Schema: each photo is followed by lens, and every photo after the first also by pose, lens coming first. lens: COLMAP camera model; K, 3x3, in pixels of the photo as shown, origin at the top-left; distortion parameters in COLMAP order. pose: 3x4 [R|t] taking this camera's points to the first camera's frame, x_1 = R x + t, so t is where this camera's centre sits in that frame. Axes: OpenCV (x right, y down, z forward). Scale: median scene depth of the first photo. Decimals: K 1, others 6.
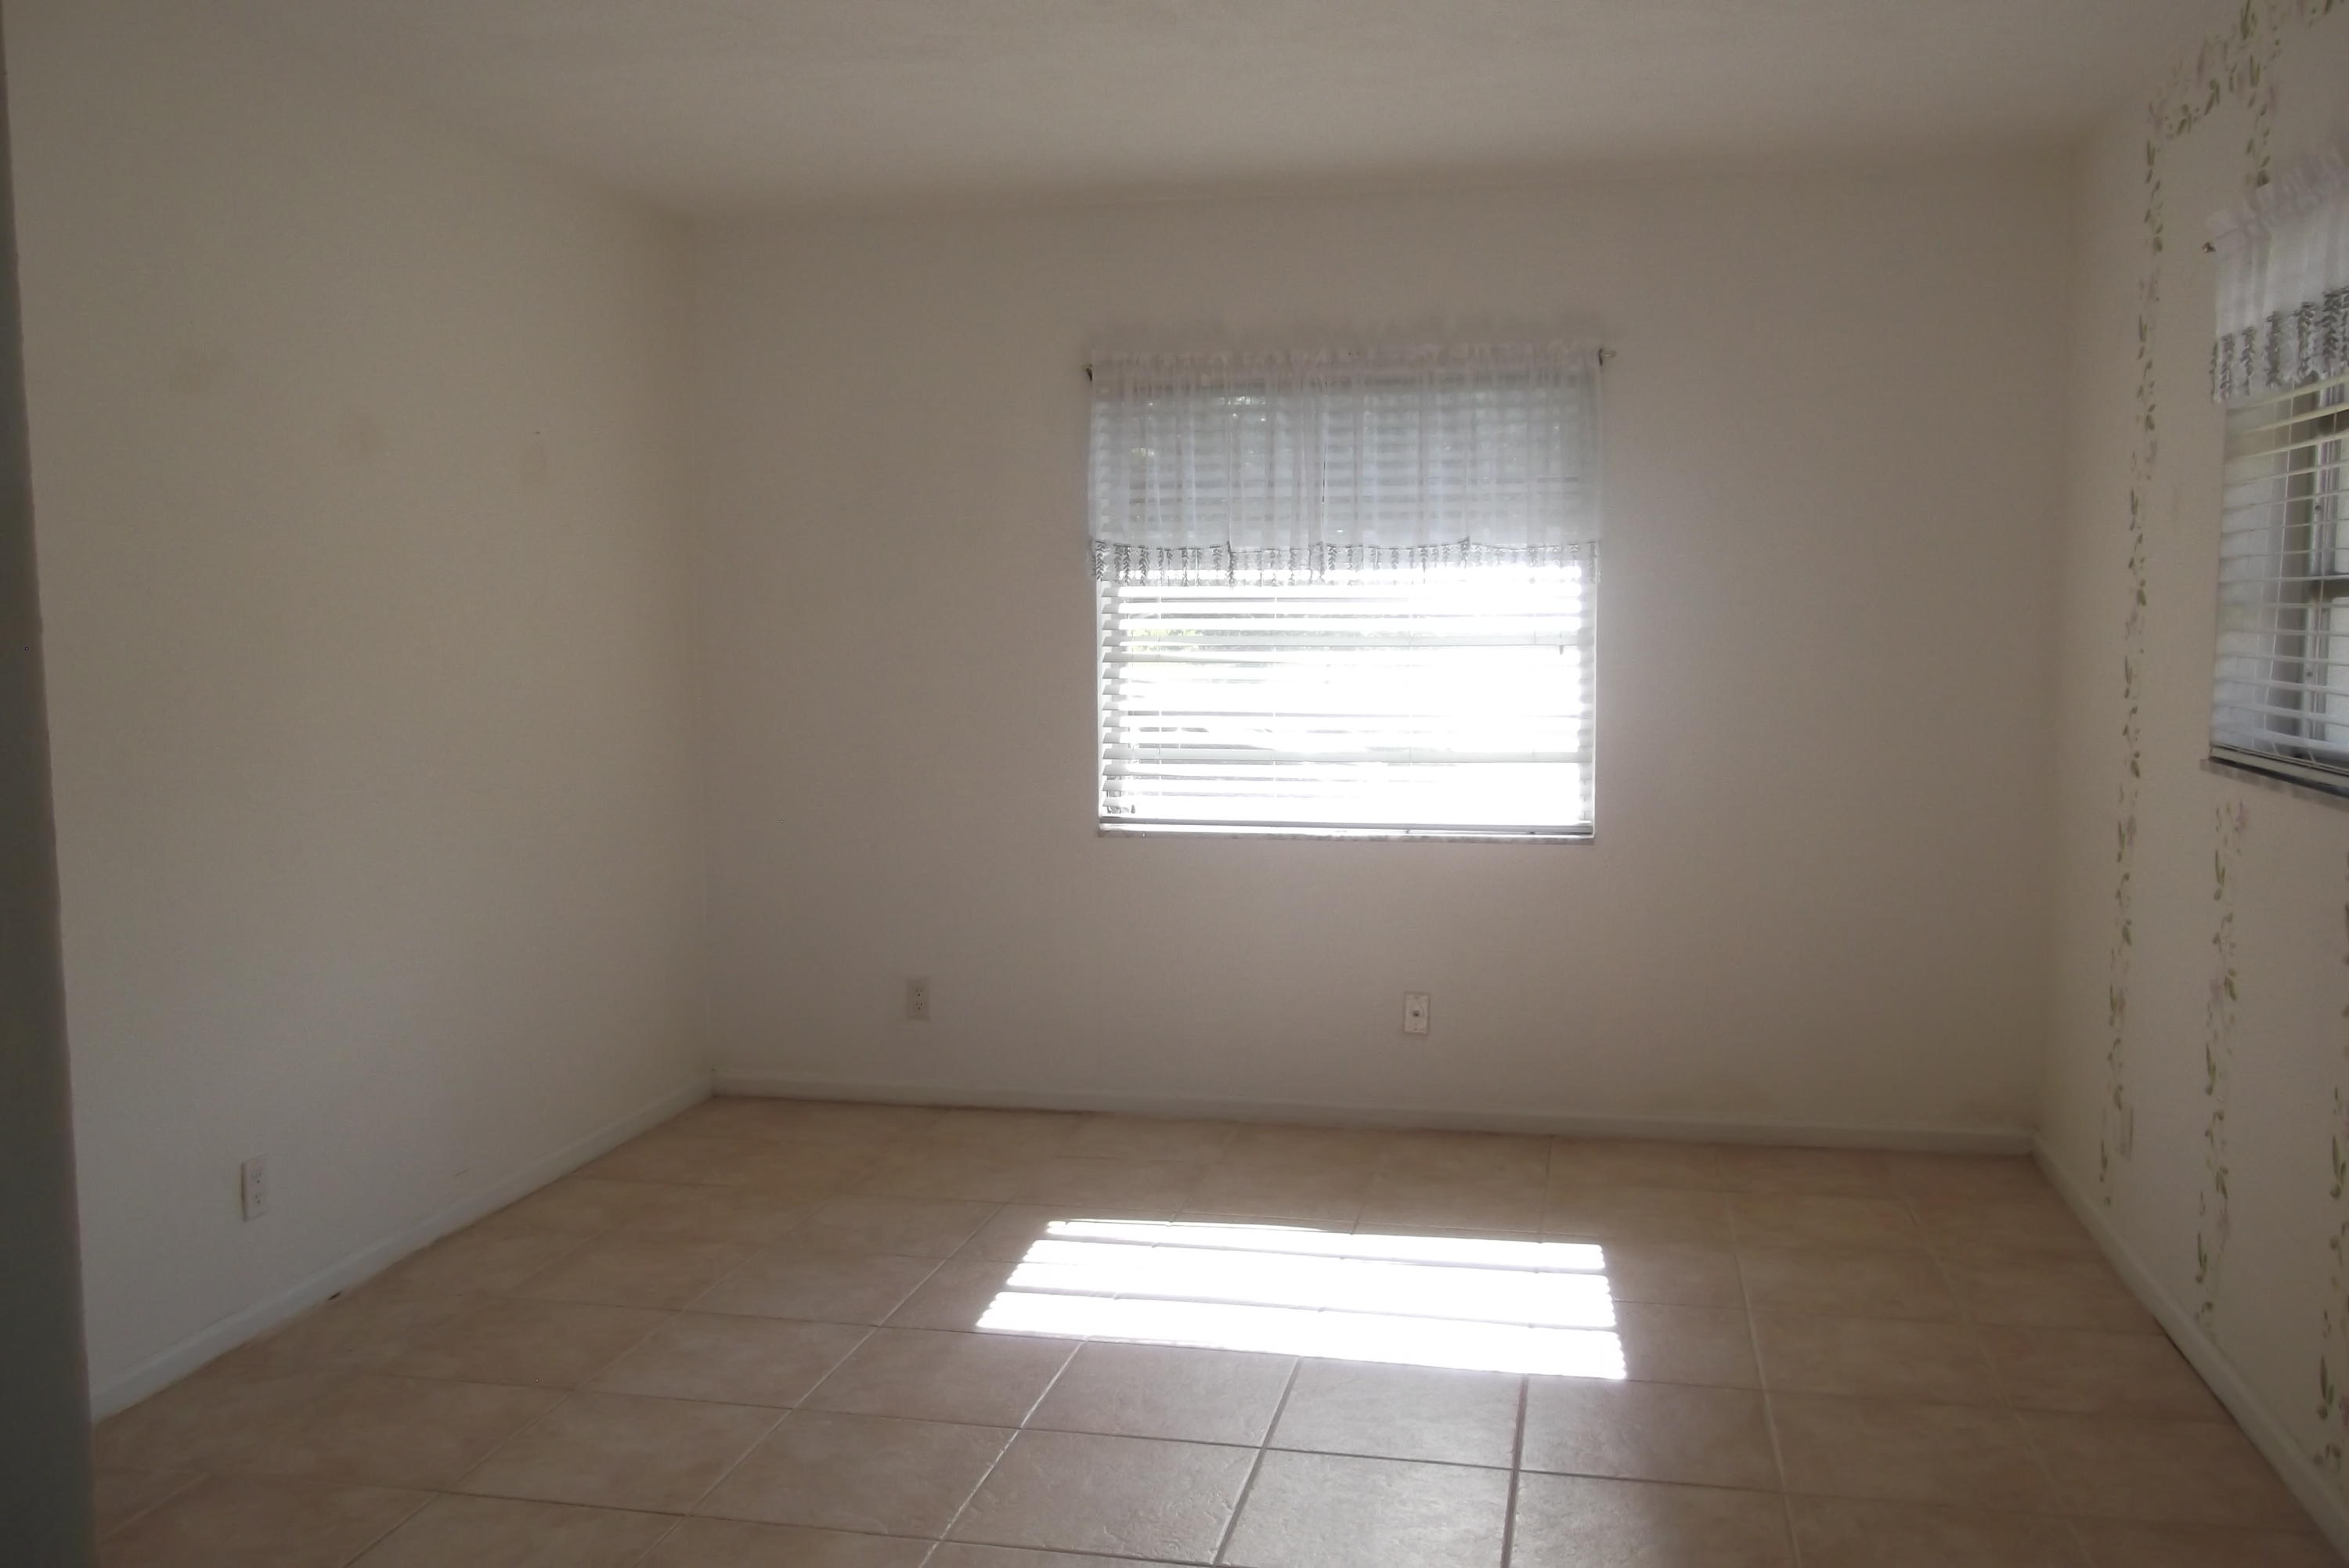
lens RADIAL K [[1974.3, 0, 1174.5], [0, 1974.3, 784.0], [0, 0, 1]] dist [0.004960, 0.006120]
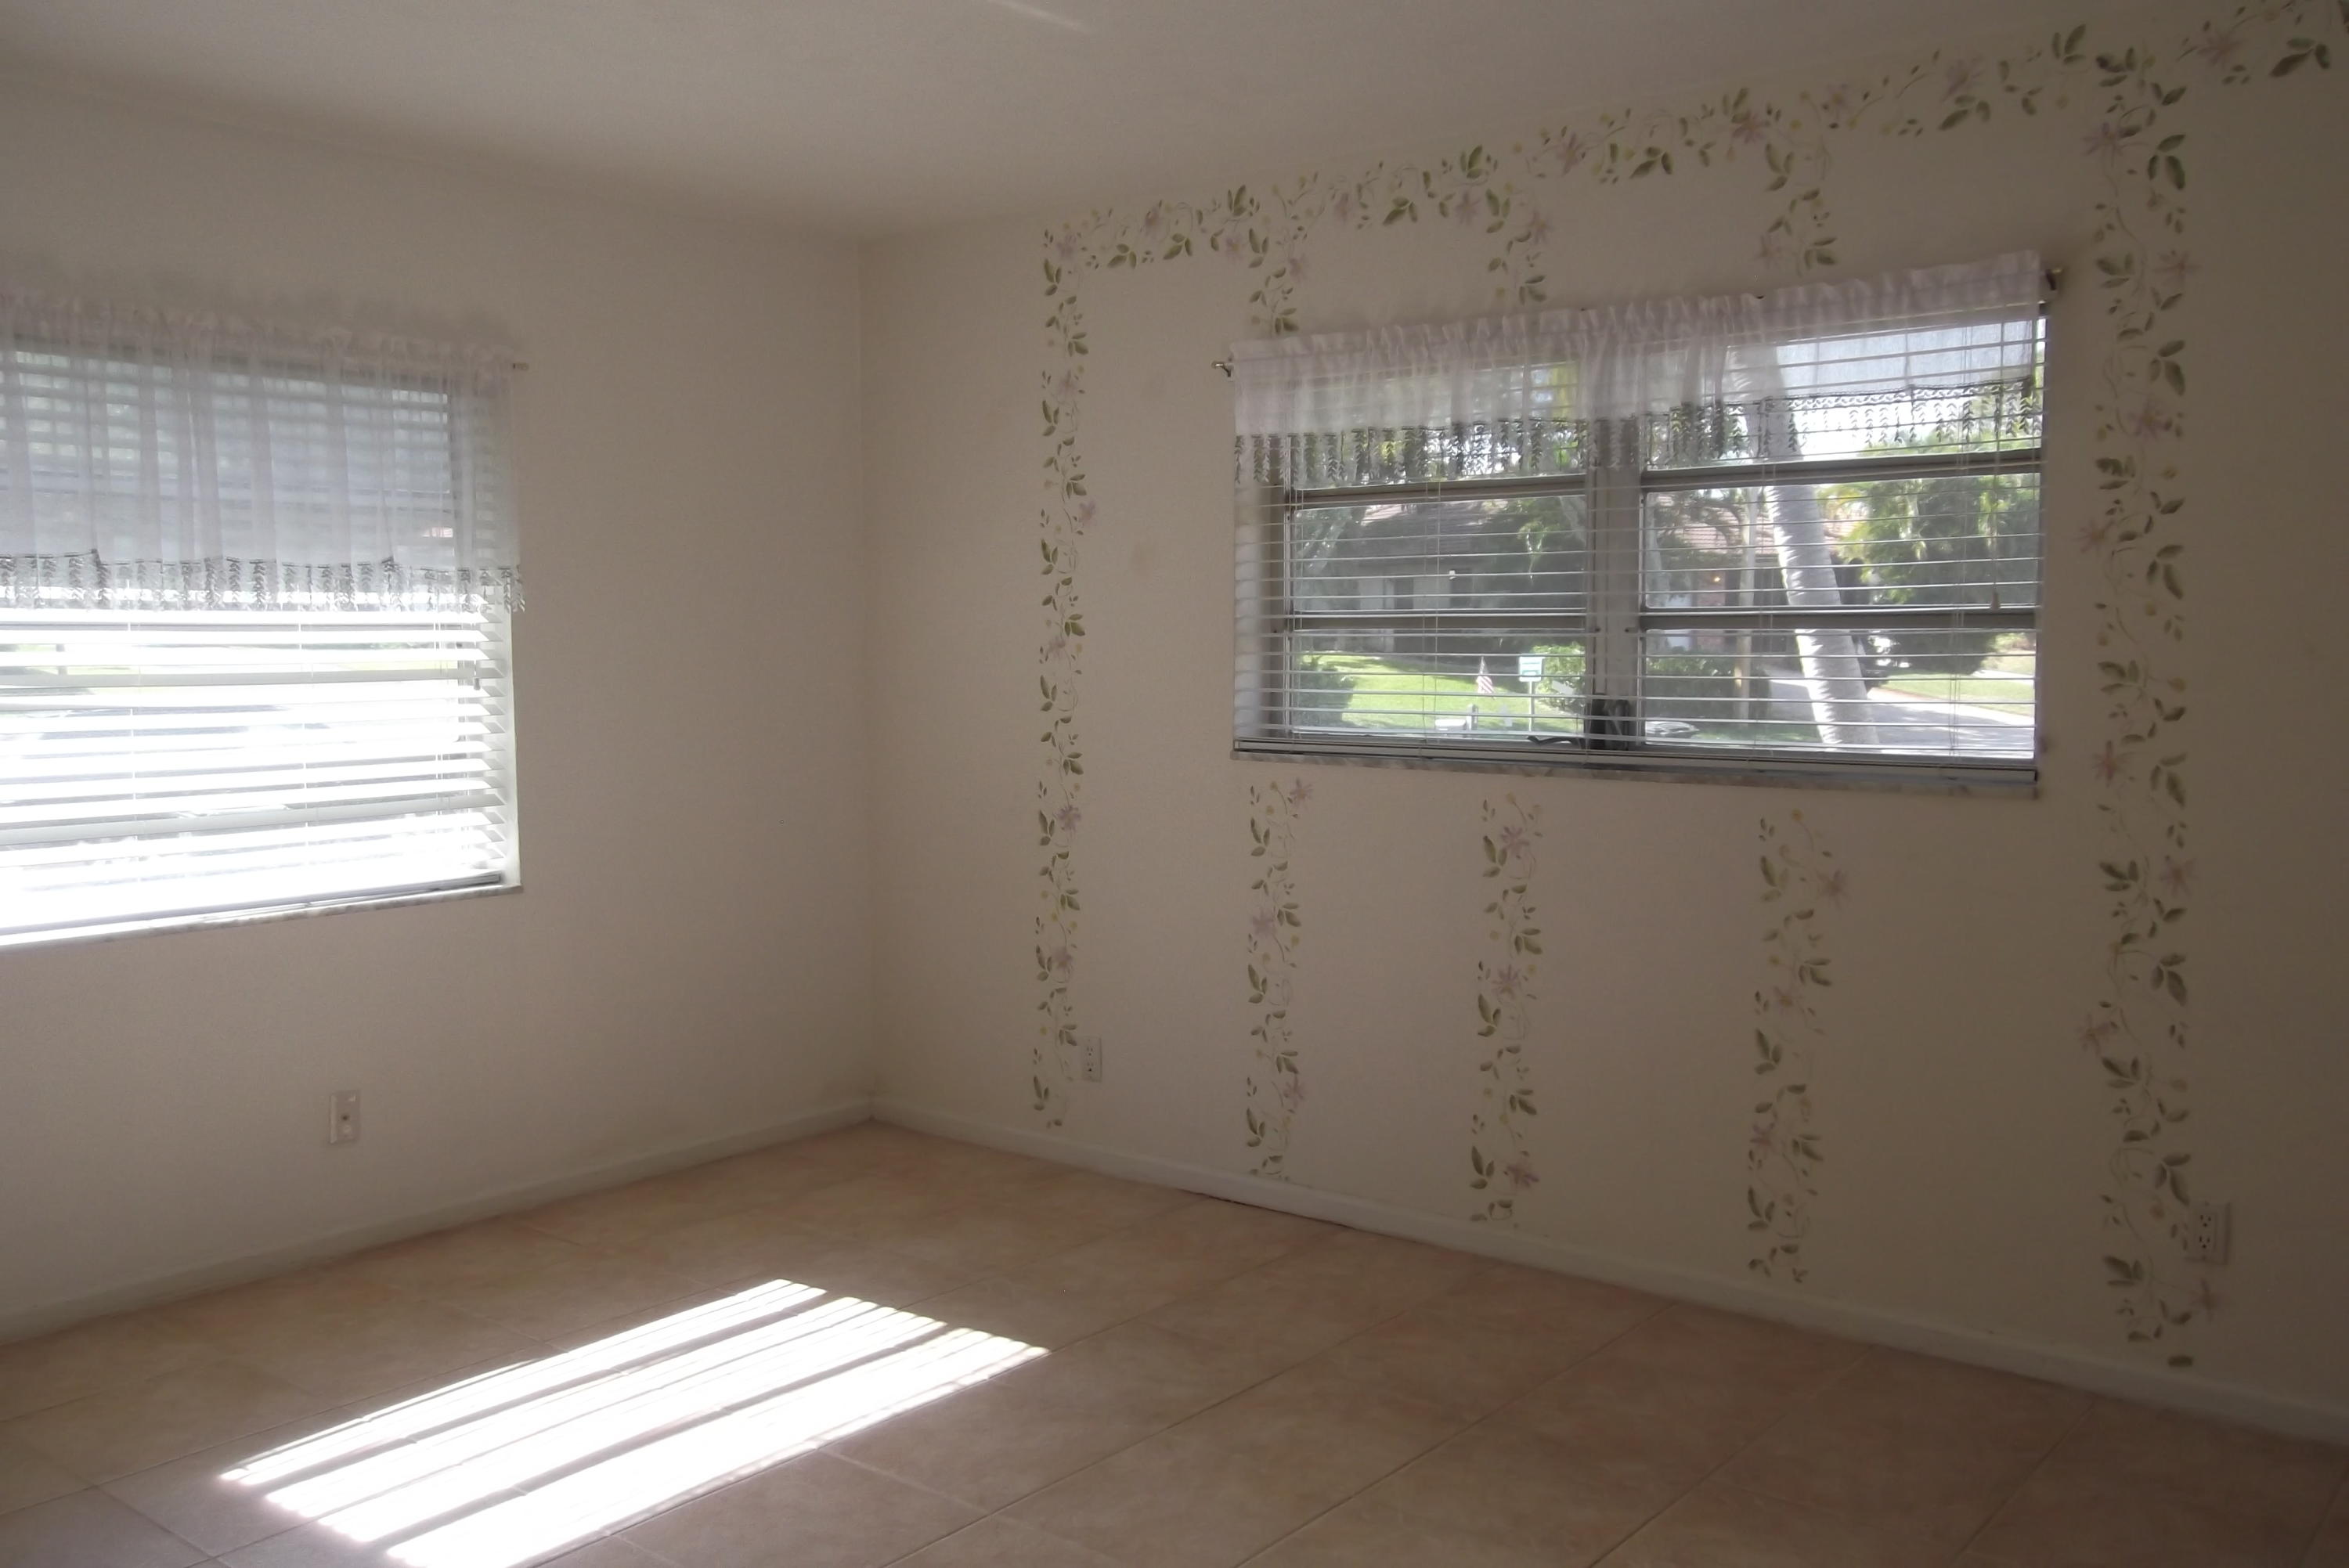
lens RADIAL K [[2023.0, 0, 1174.5], [0, 2023.0, 784.0], [0, 0, 1]] dist [0.040349, 0.005491]
pose [[0.461682, -0.066078, 0.884581, -0.495403], [0.081222, 0.996181, 0.032023, -0.025994], [-0.883319, 0.057063, 0.465286, 0.285520]]
